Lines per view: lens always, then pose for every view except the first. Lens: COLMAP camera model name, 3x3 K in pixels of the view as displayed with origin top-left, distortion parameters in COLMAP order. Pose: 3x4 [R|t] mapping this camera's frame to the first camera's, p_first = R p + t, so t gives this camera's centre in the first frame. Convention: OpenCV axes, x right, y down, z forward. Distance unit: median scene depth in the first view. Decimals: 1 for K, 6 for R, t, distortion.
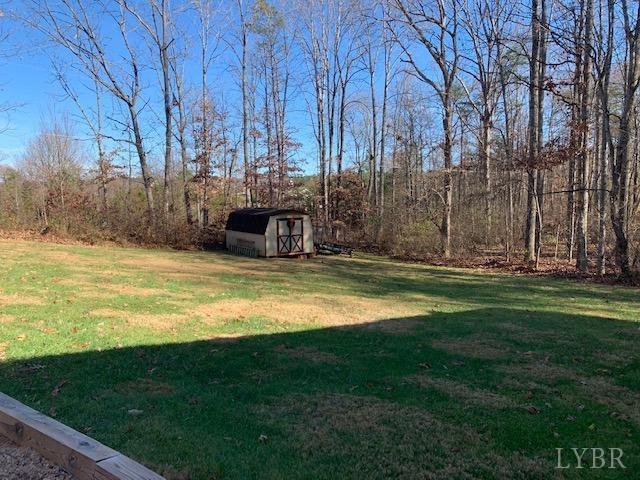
lens RADIAL K [[490.9, 0, 318.8], [0, 490.9, 239.7], [0, 0, 1]] dist [0.071137, -0.071967]
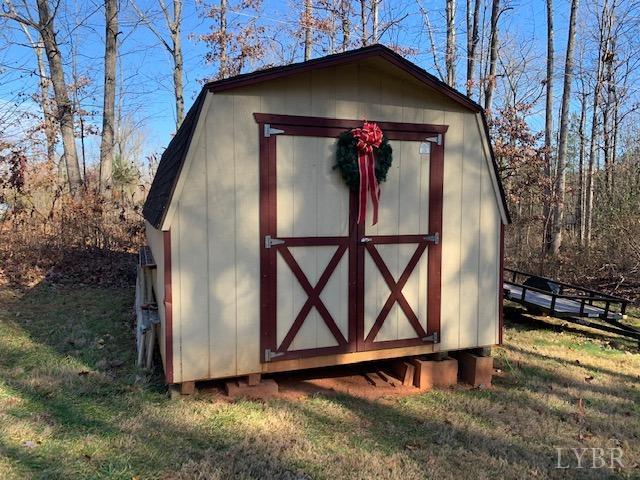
lens RADIAL K [[490.9, 0, 317.3], [0, 490.9, 241.9], [0, 0, 1]] dist [0.071137, -0.071967]
pose [[0.979319, 0.032205, -0.199744, -0.039119], [-0.034658, 0.999361, -0.008794, -0.006066], [0.199333, 0.015535, 0.979809, 0.842107]]
